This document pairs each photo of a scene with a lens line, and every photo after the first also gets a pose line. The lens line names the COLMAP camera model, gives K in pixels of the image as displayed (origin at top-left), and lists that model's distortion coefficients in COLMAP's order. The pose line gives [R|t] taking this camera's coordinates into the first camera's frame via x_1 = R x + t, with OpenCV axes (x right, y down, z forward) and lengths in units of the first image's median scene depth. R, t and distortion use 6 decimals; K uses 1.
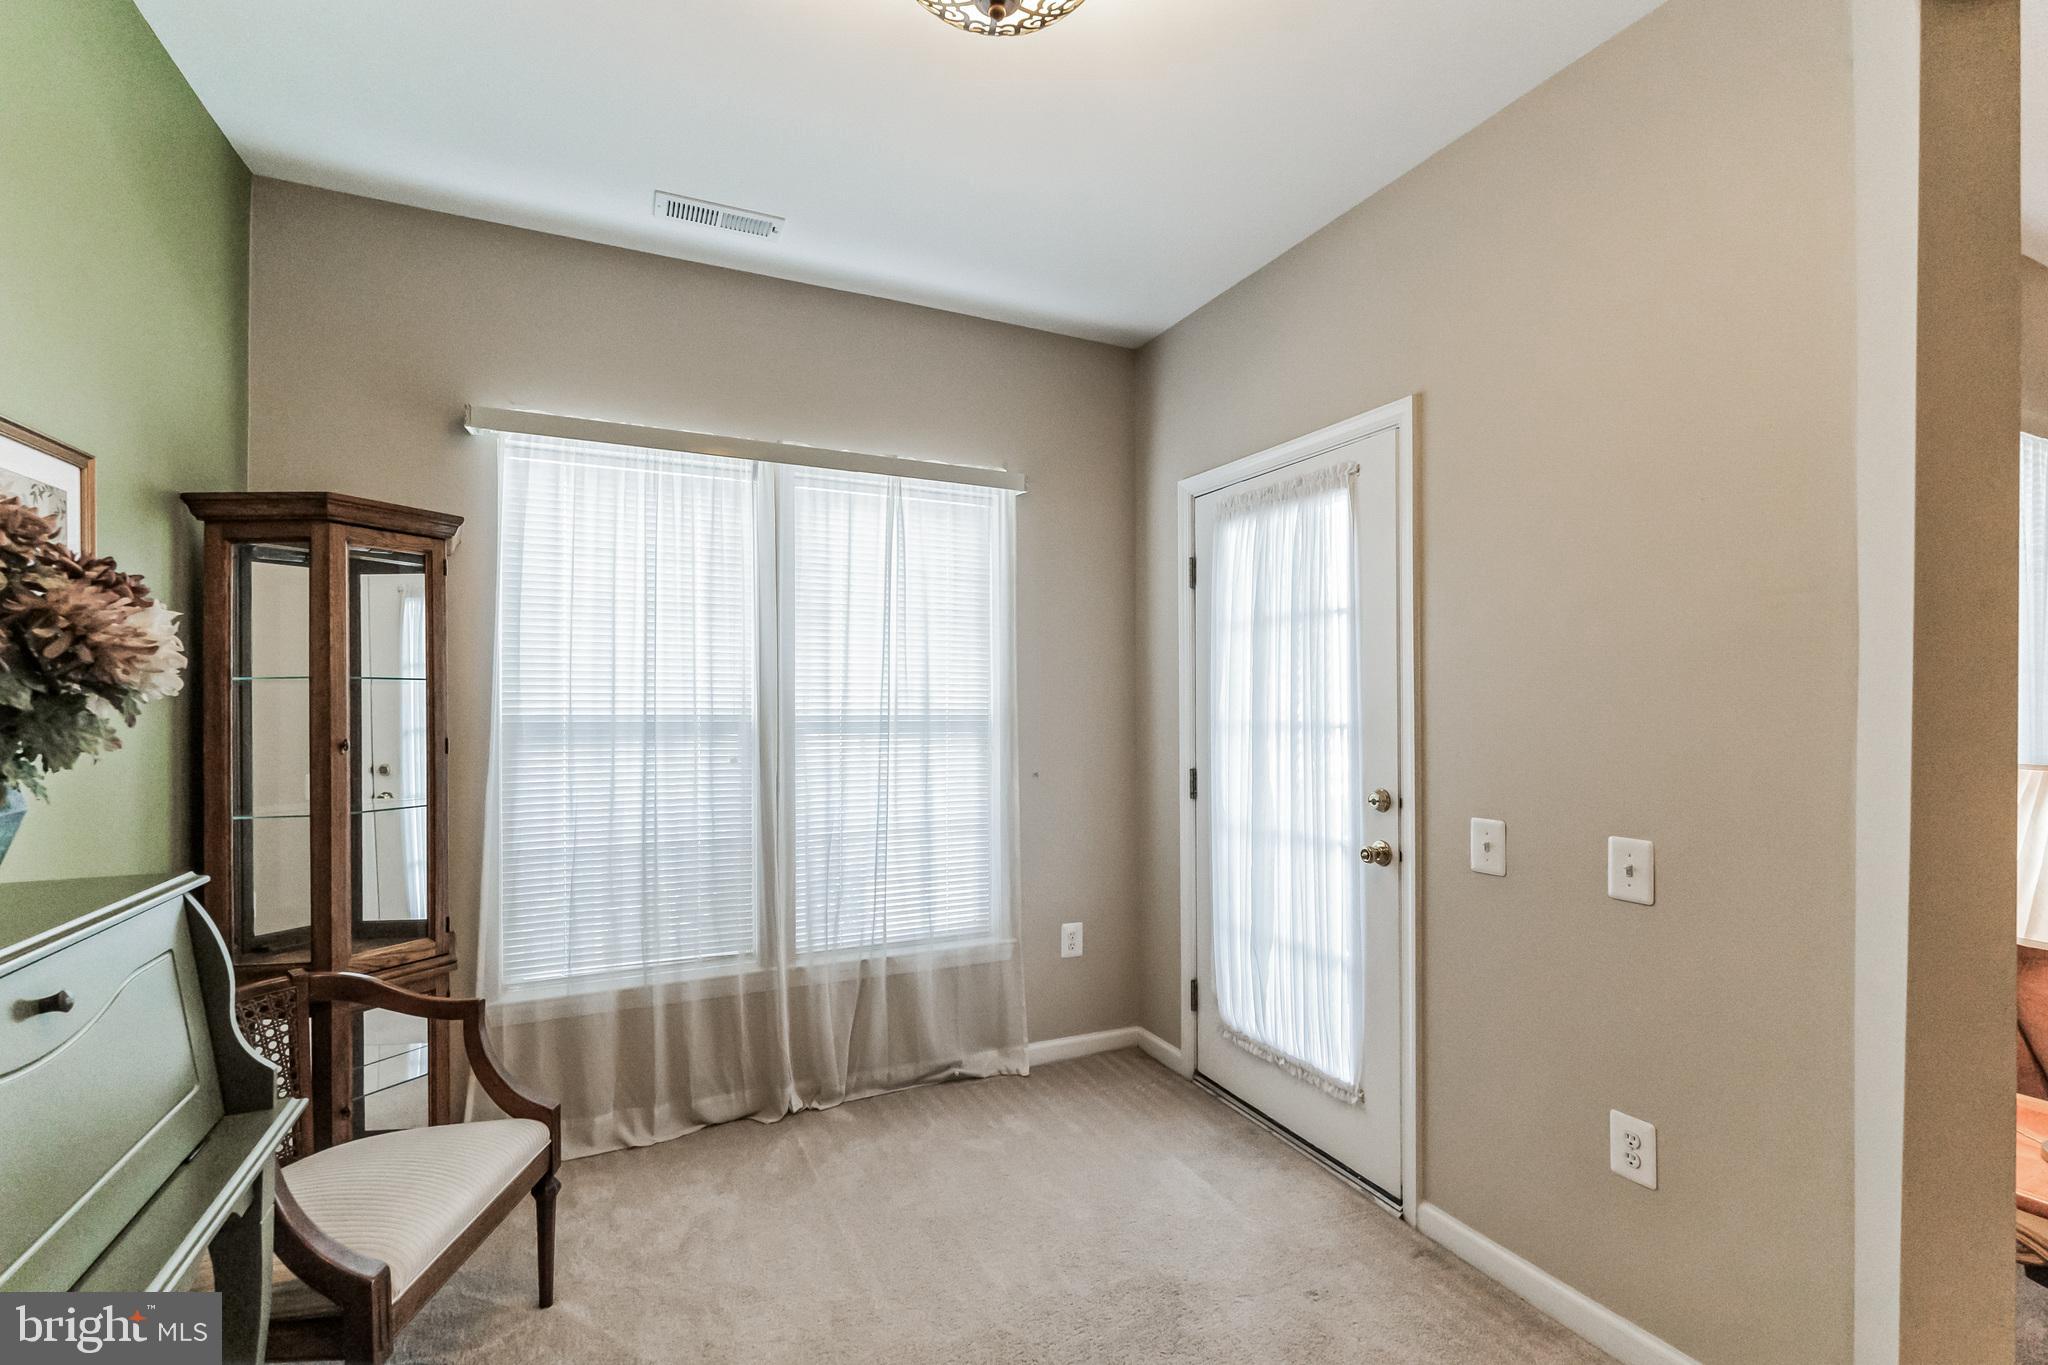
lens RADIAL K [[907.8, 0, 1032.4], [0, 907.8, 678.9], [0, 0, 1]] dist [-0.000185, 0.000196]
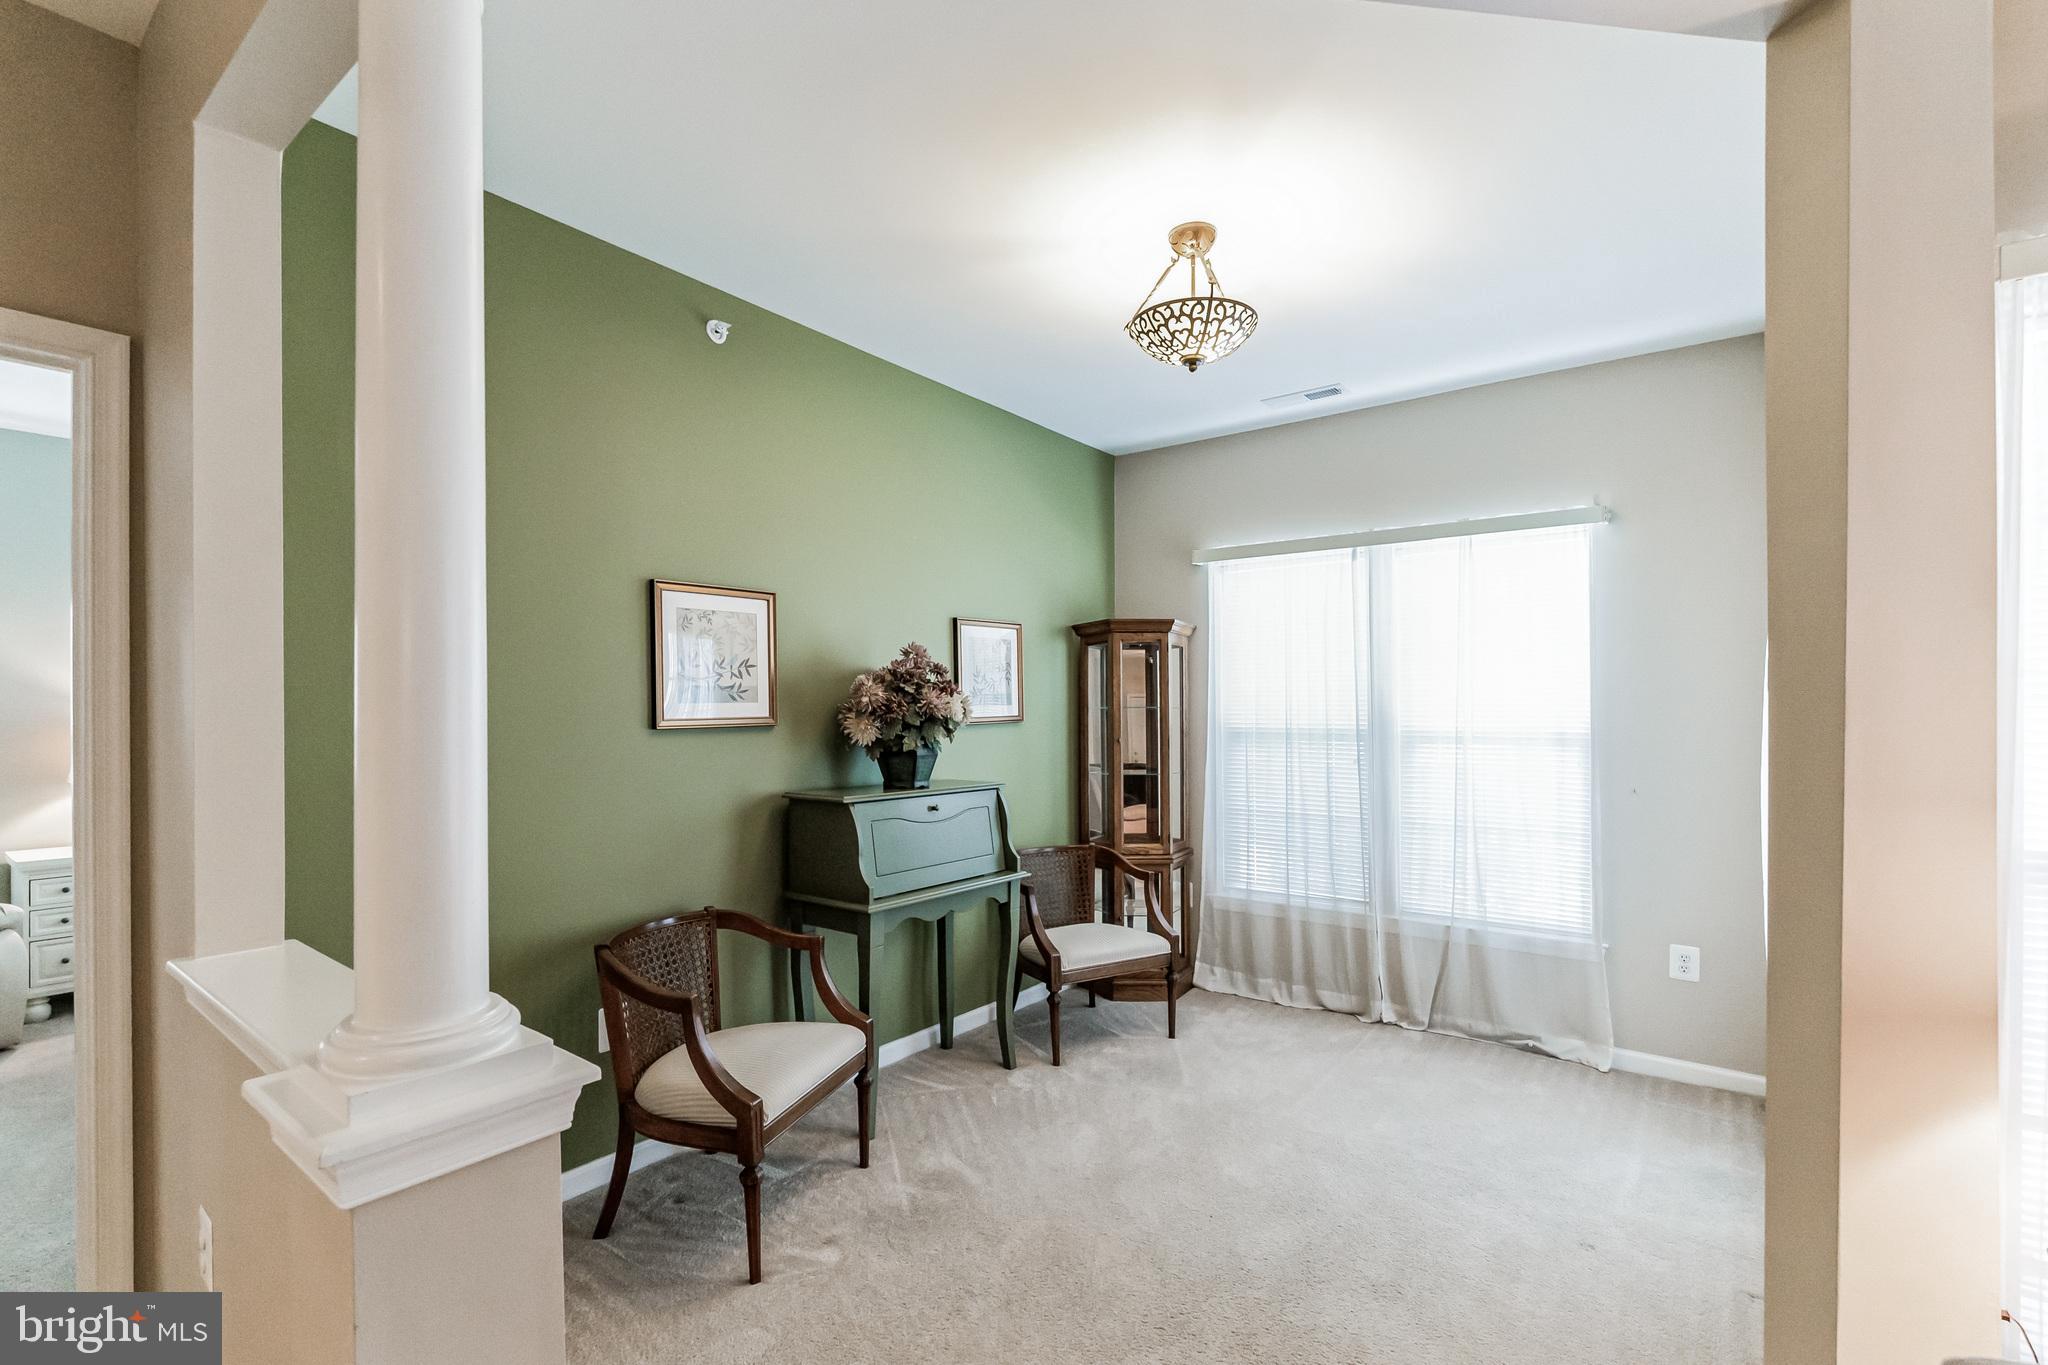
lens RADIAL K [[907.8, 0, 1032.4], [0, 907.8, 678.9], [0, 0, 1]] dist [-0.000185, 0.000196]
pose [[0.473043, -0.033576, -0.880399, 0.701808], [0.022841, 0.999405, -0.025842, -0.013231], [0.880743, -0.007884, 0.473528, -0.103078]]
